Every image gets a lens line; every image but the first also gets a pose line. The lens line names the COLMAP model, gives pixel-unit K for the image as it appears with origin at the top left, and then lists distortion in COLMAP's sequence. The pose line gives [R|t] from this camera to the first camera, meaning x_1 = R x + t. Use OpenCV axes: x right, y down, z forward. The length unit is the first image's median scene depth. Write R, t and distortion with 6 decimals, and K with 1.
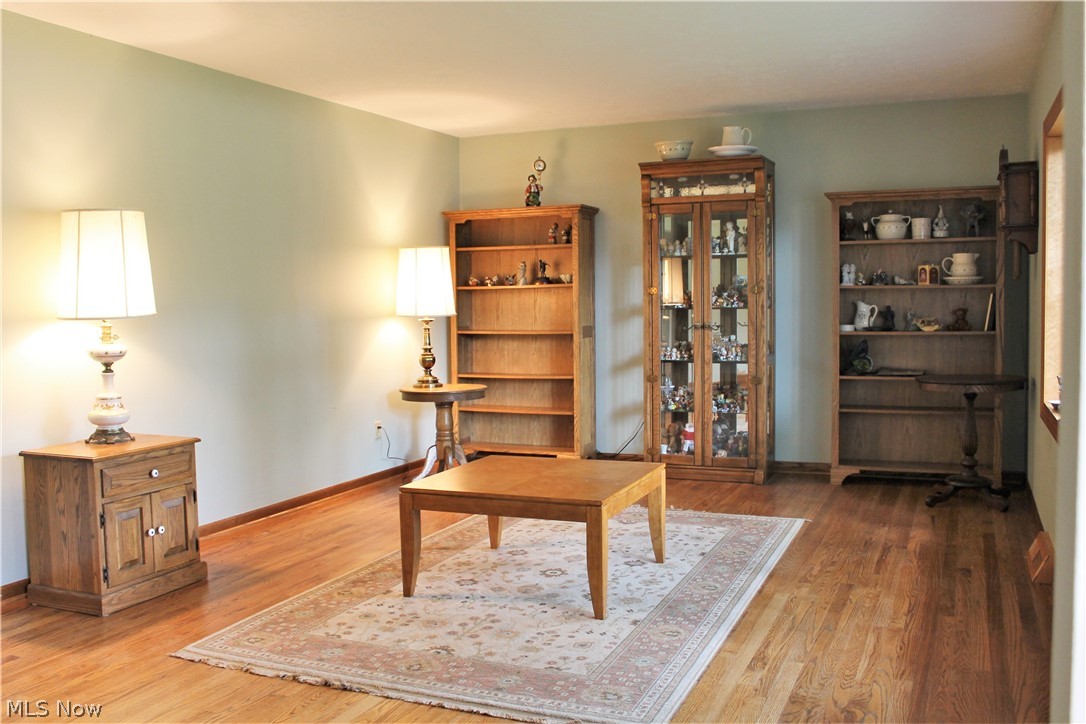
lens RADIAL K [[1033.4, 0, 546.0], [0, 1033.4, 357.6], [0, 0, 1]] dist [-0.127375, 0.000000]
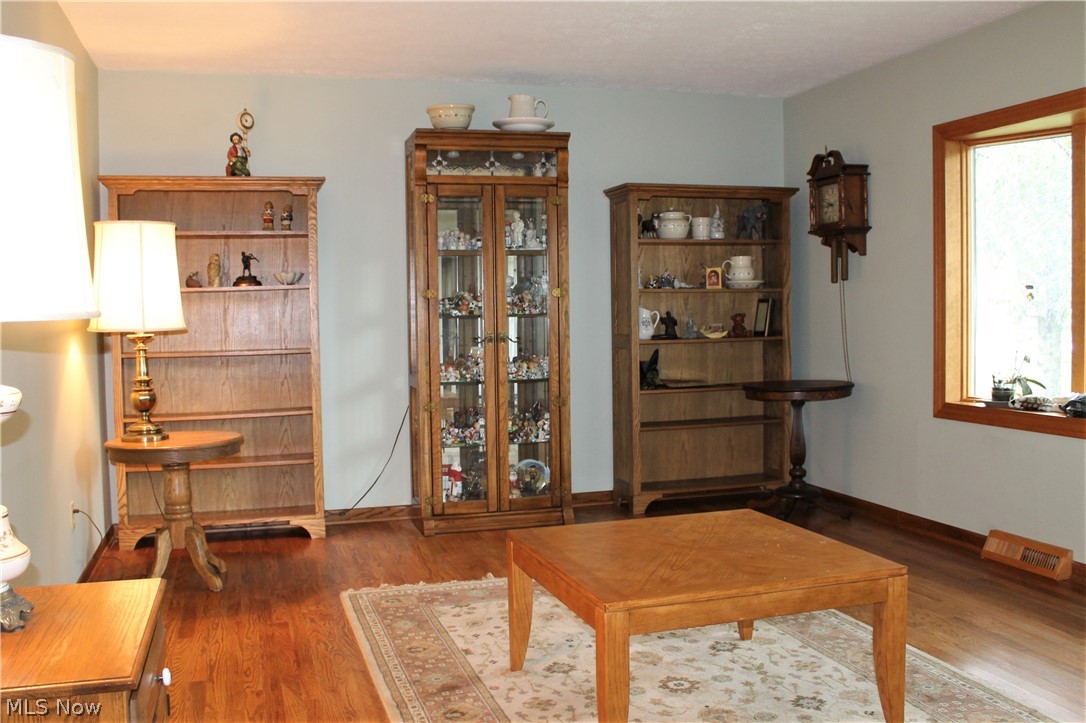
lens RADIAL K [[1033.4, 0, 544.2], [0, 1033.4, 367.1], [0, 0, 1]] dist [-0.127375, 0.000000]
pose [[0.758665, -0.034664, 0.650559, -0.352413], [0.043684, 0.999043, 0.002289, -0.008148], [-0.650015, 0.026682, 0.759453, 0.369968]]
